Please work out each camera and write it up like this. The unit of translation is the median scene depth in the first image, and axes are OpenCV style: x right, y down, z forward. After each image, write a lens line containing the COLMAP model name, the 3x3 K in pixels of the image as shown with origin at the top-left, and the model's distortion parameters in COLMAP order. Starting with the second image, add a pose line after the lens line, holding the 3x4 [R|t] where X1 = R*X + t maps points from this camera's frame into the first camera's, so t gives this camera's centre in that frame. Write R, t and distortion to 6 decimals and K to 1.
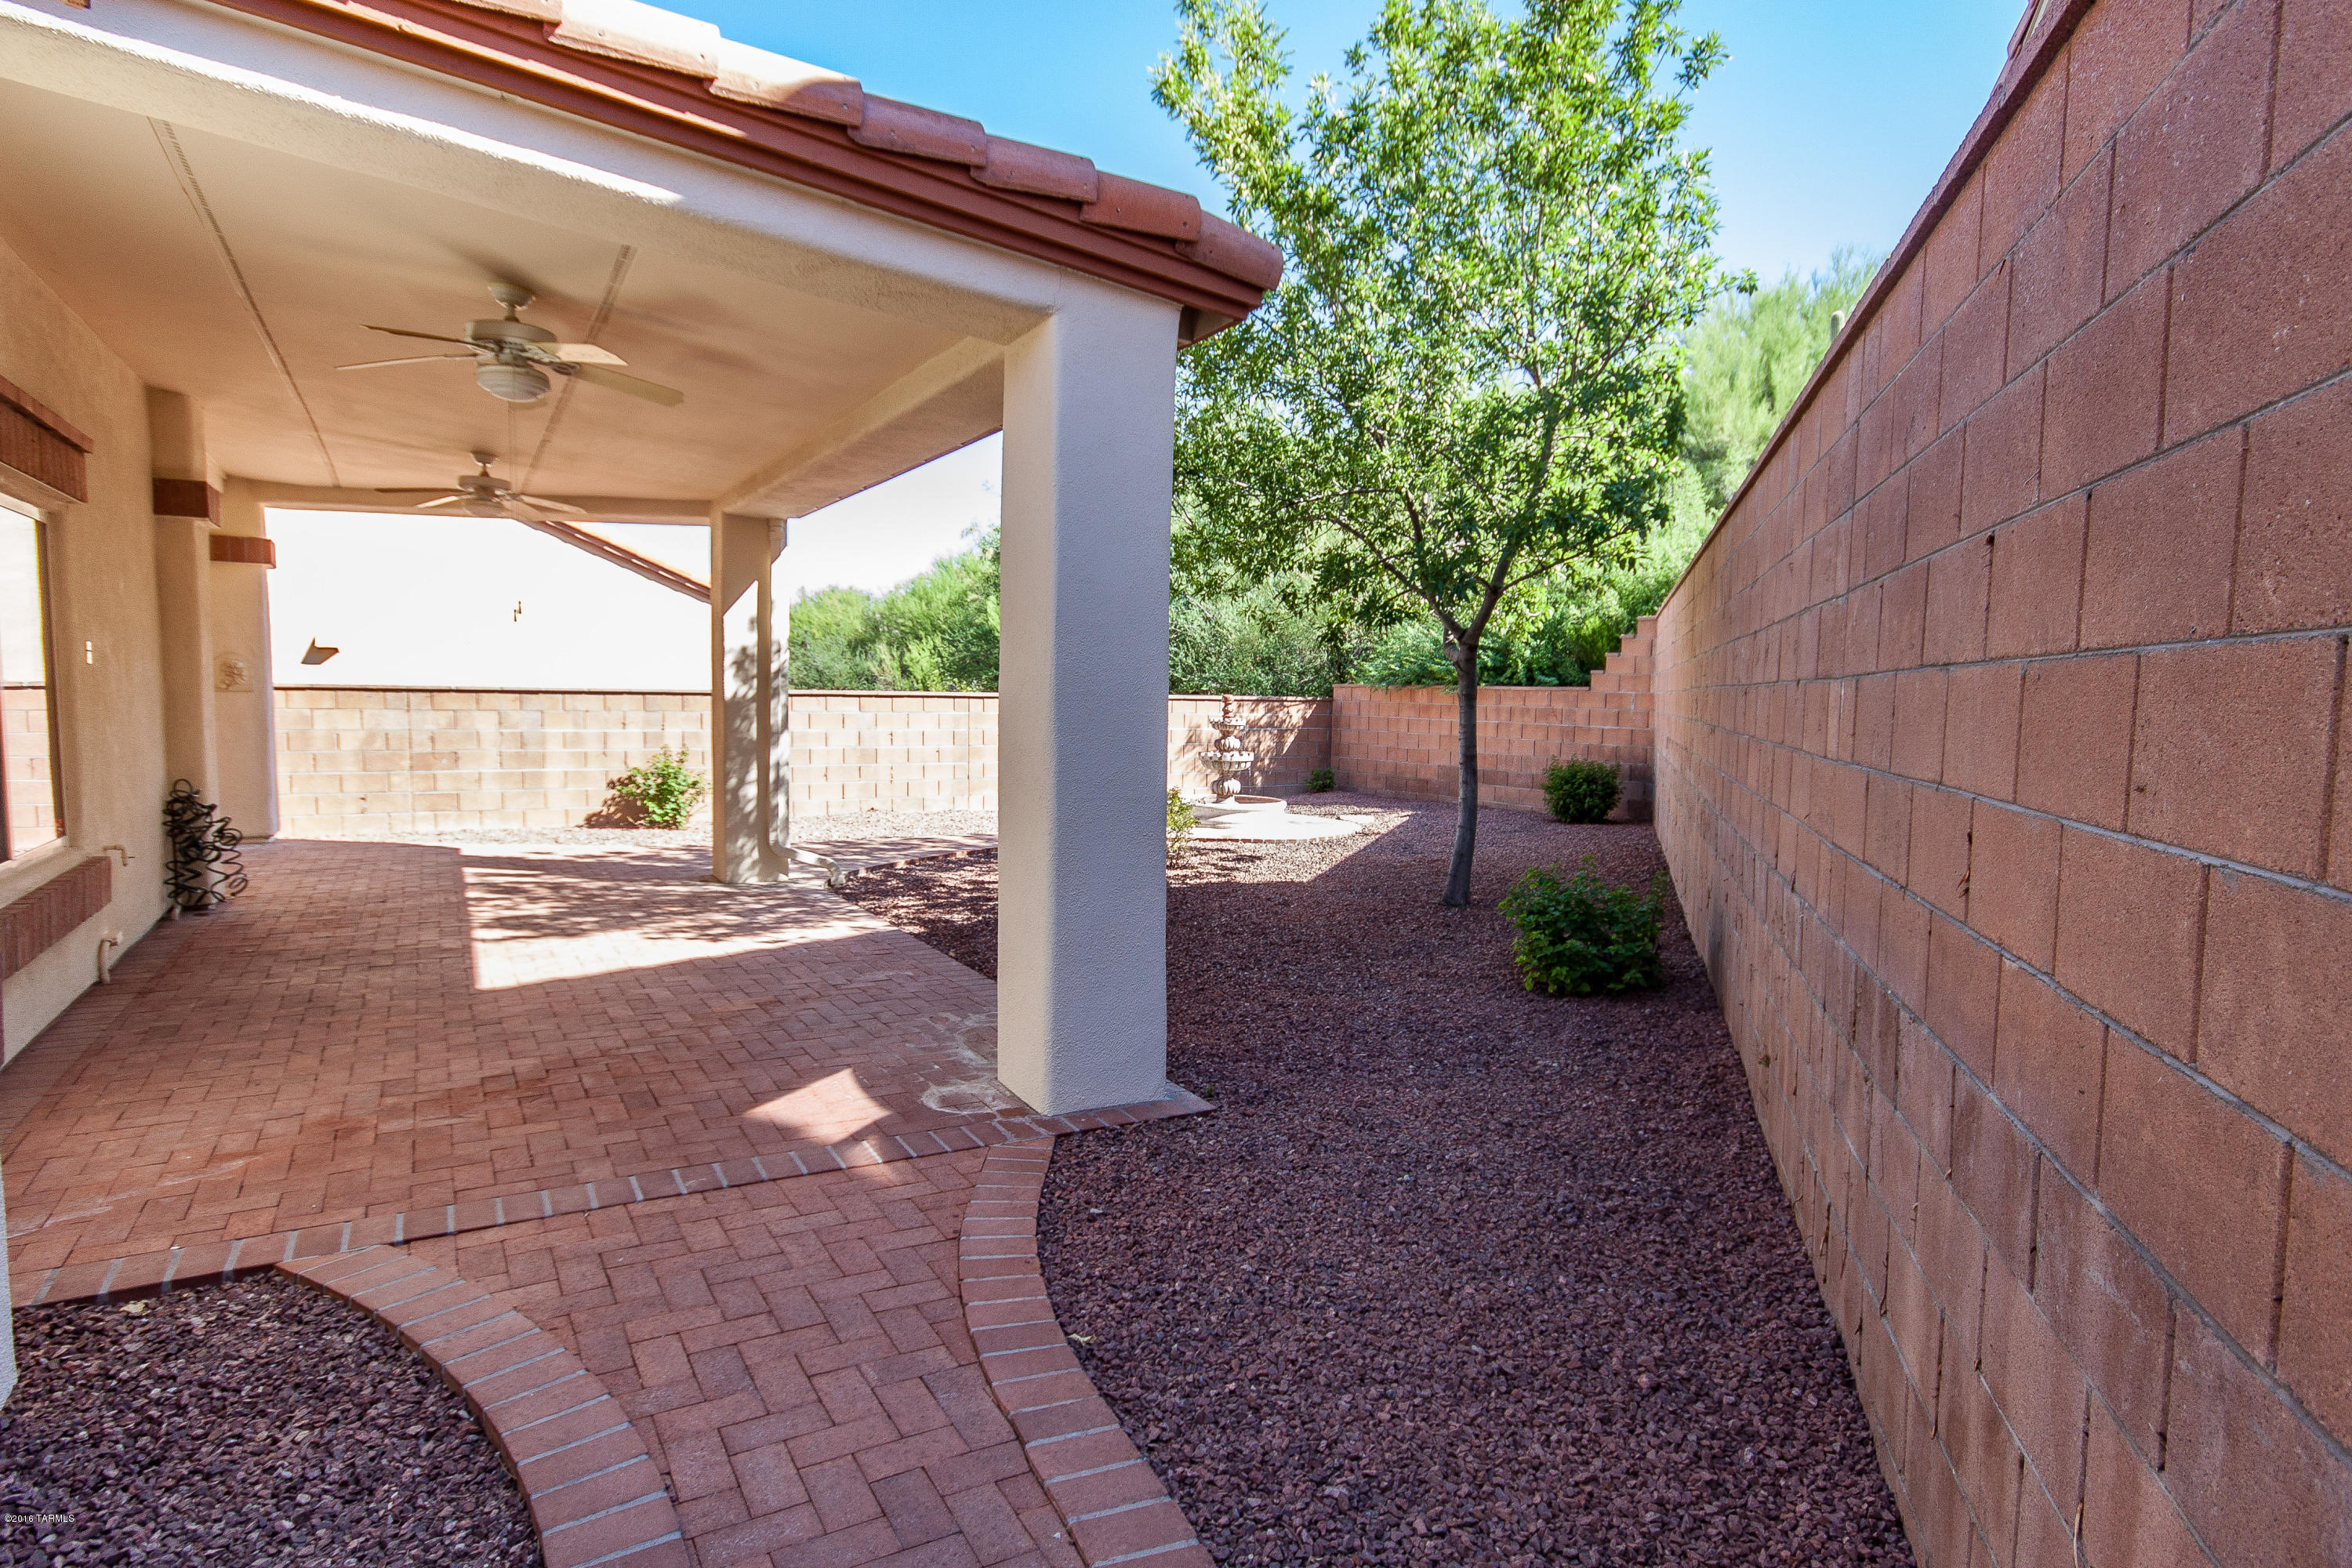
lens RADIAL K [[1239.9, 0, 1180.2], [0, 1239.9, 787.5], [0, 0, 1]] dist [0.005543, -0.000493]
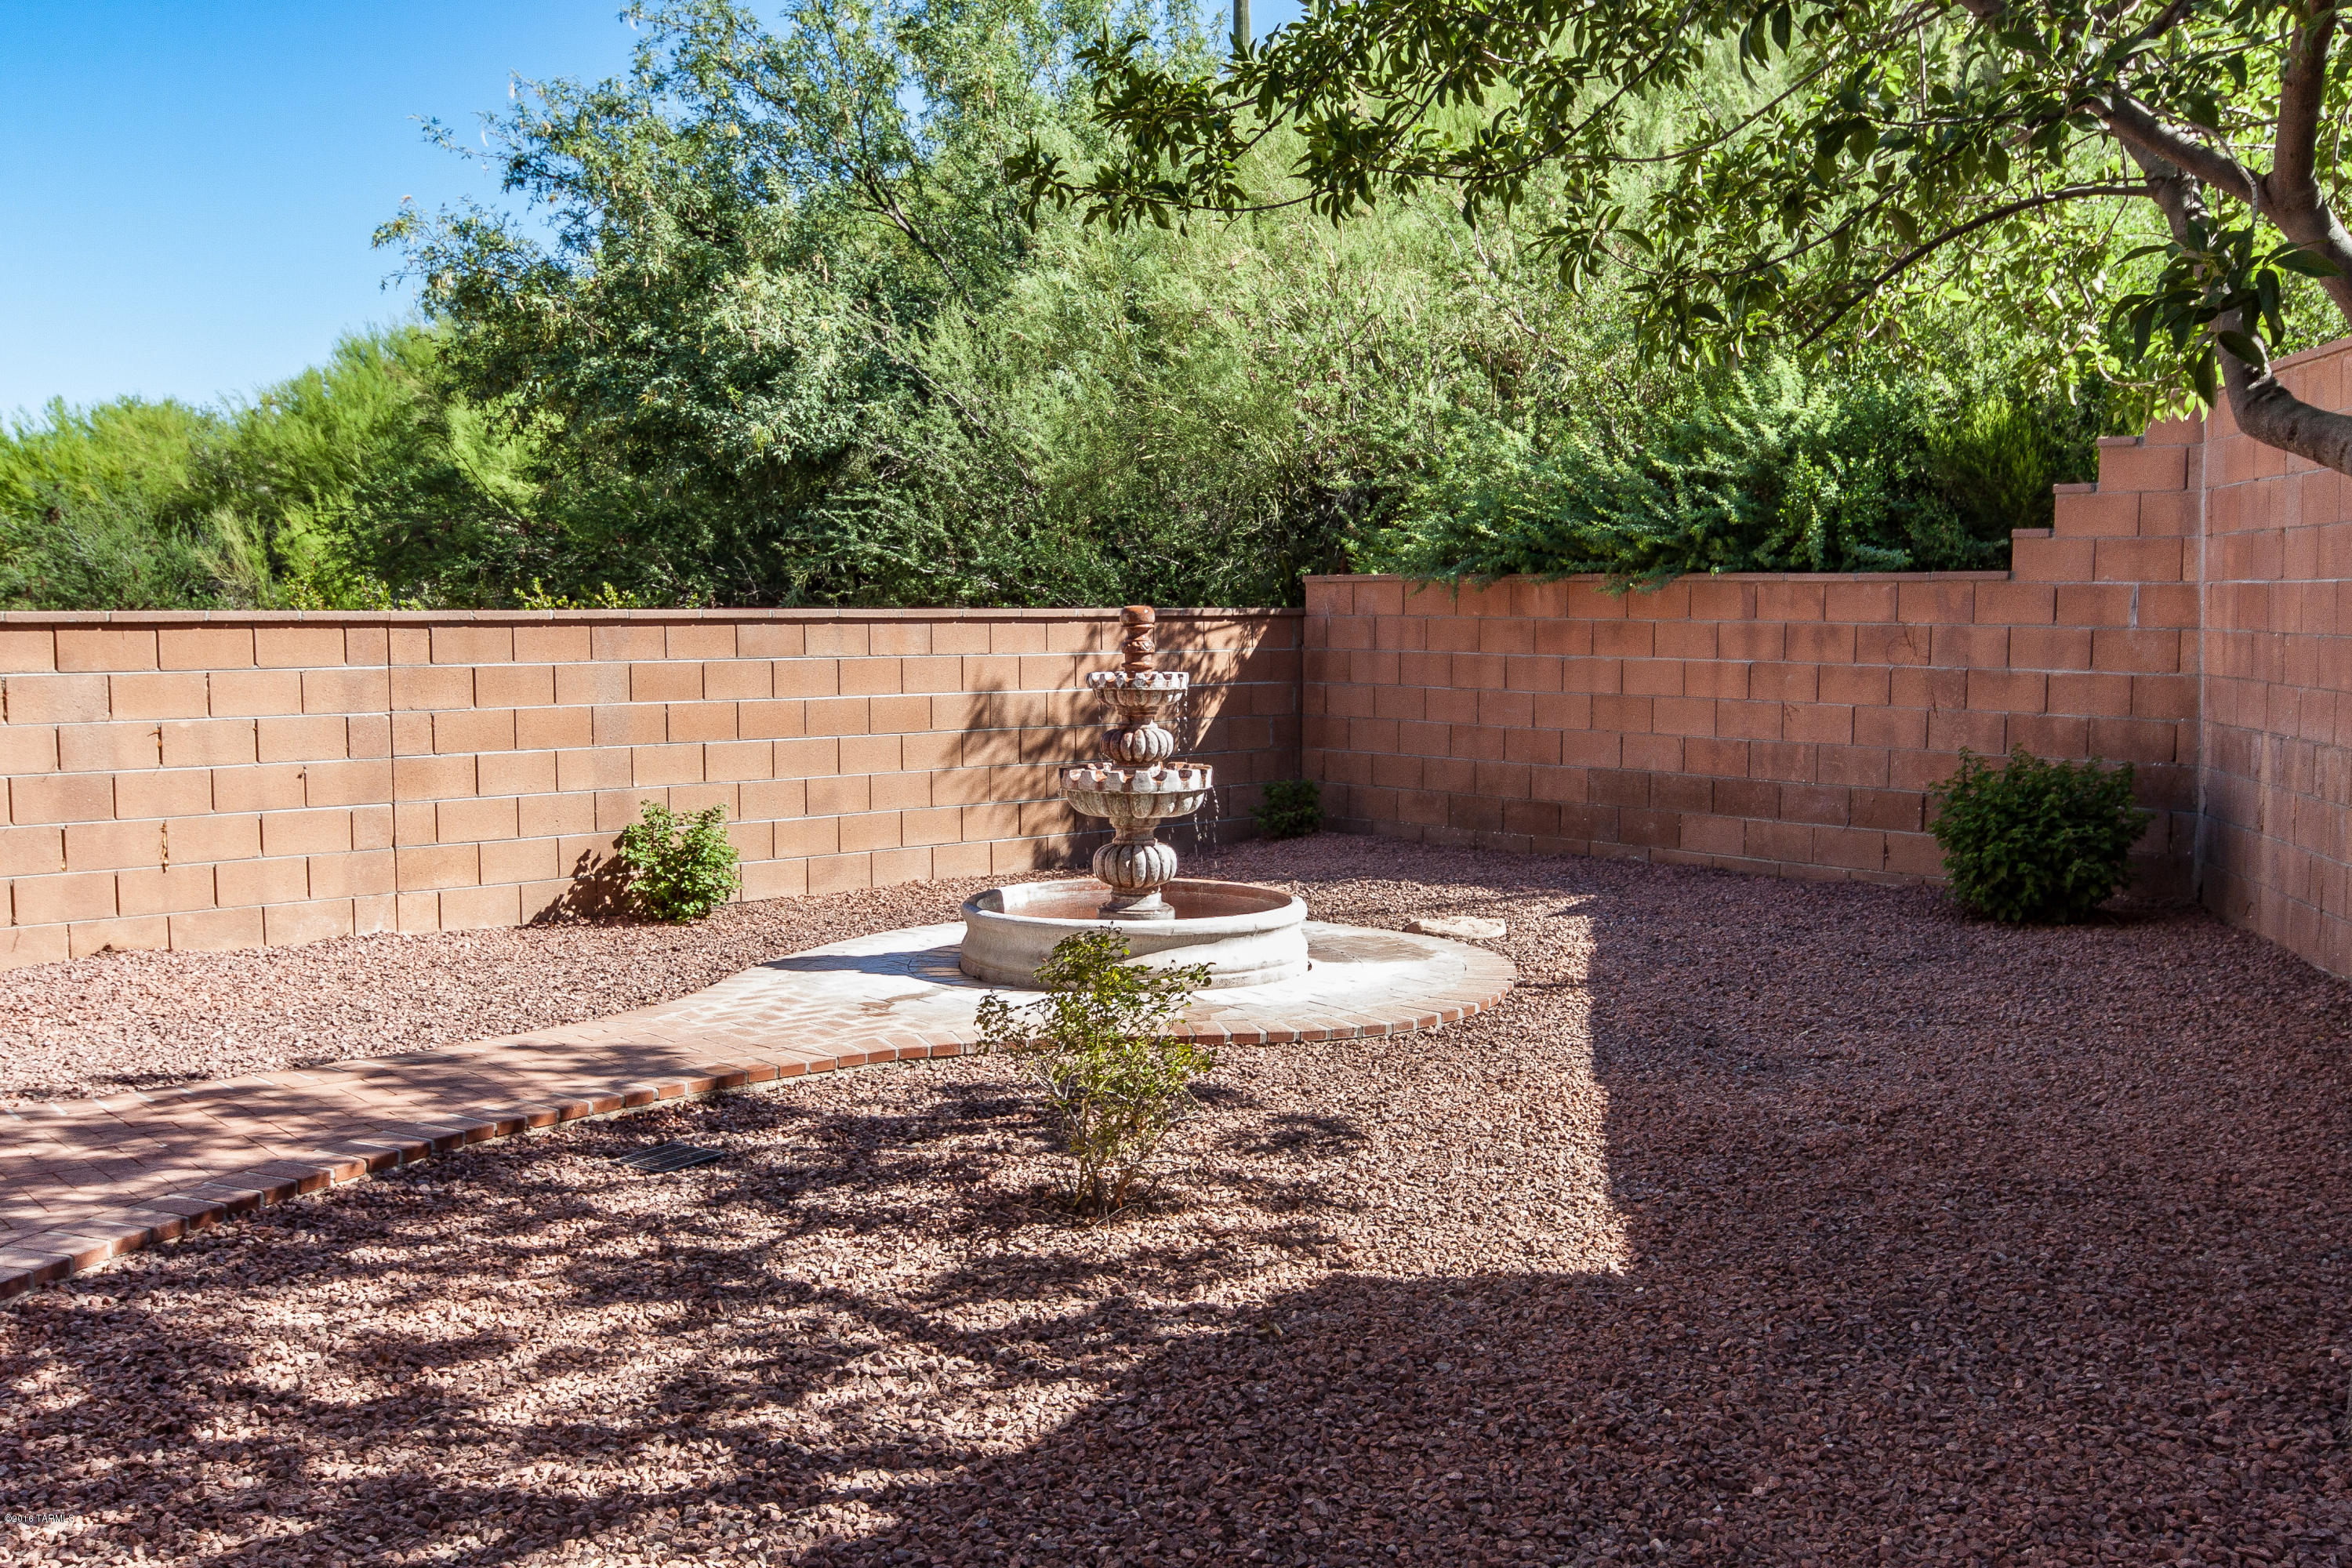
lens RADIAL K [[2178.7, 0, 1174.4], [0, 2178.7, 786.9], [0, 0, 1]] dist [0.001597, 0.000536]
pose [[0.987006, -0.029922, 0.157875, -0.053902], [0.028438, 0.999528, 0.011649, -0.031039], [-0.158149, -0.007008, 0.987390, 0.396705]]
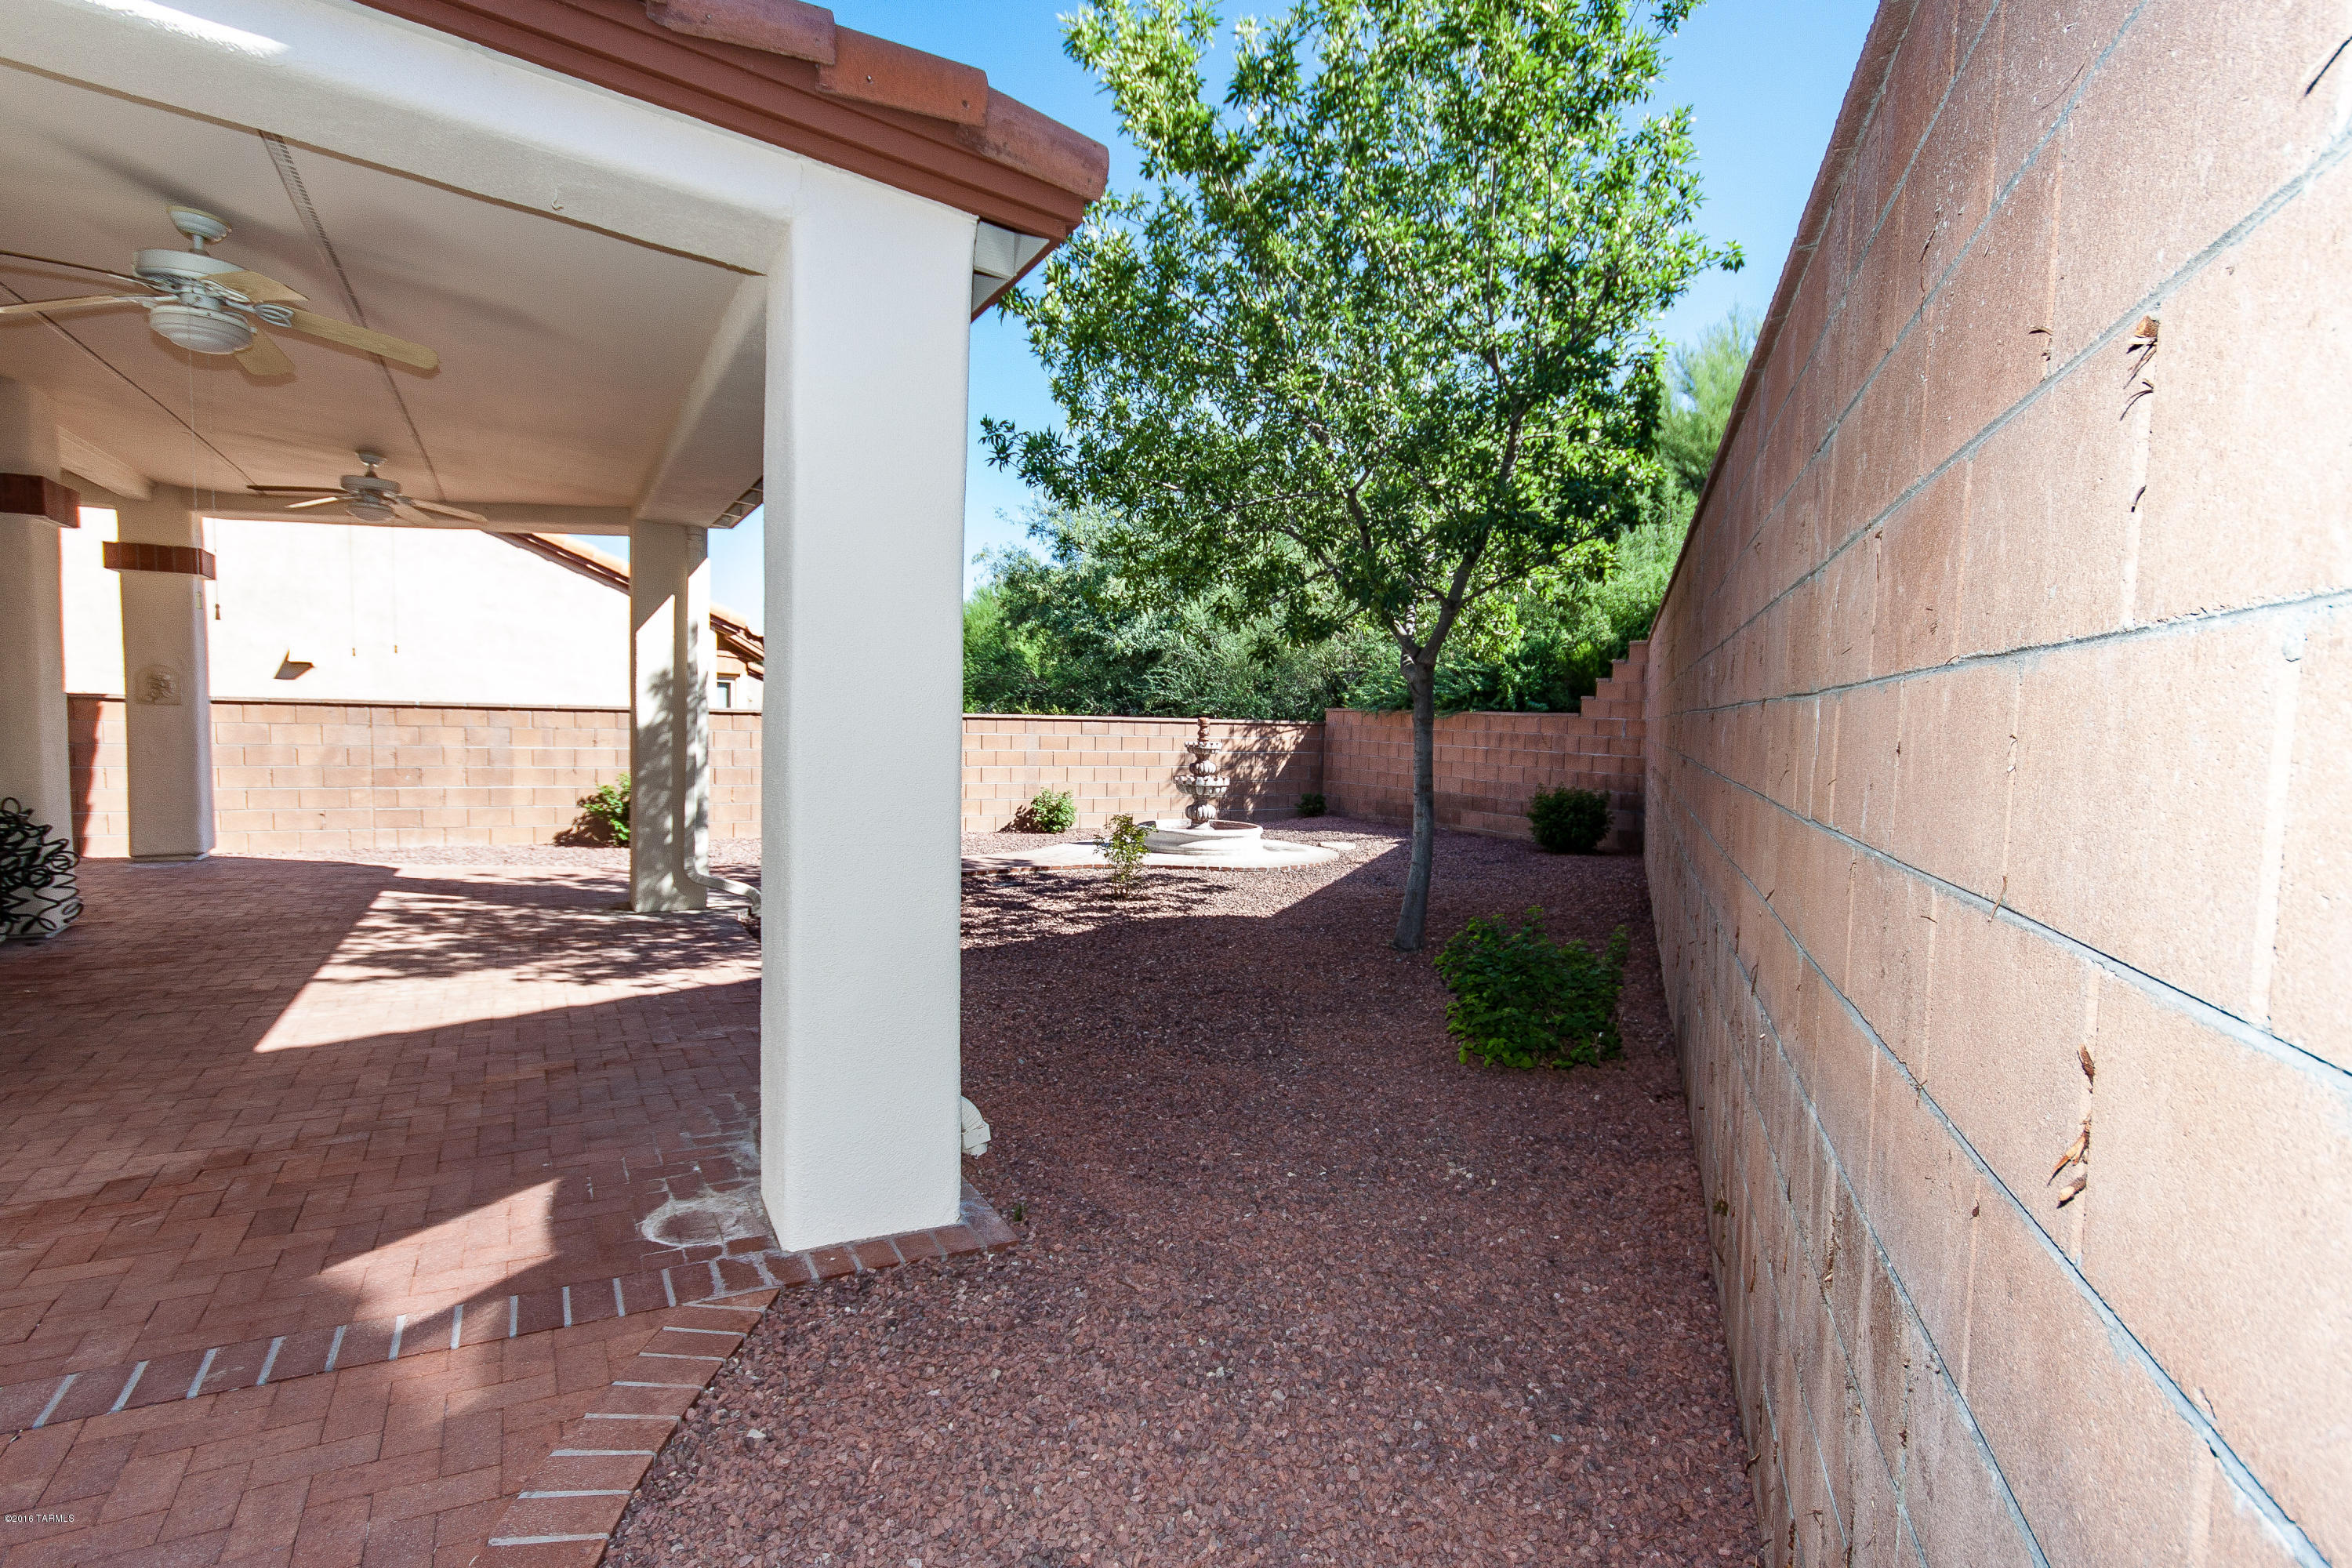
lens RADIAL K [[1155.7, 0, 1181.6], [0, 1155.7, 792.2], [0, 0, 1]] dist [0.011007, -0.001511]
pose [[0.999433, 0.010945, -0.031835, 0.053008], [-0.011296, 0.999877, -0.010886, -0.006224], [0.031712, 0.011239, 0.999434, 0.092368]]
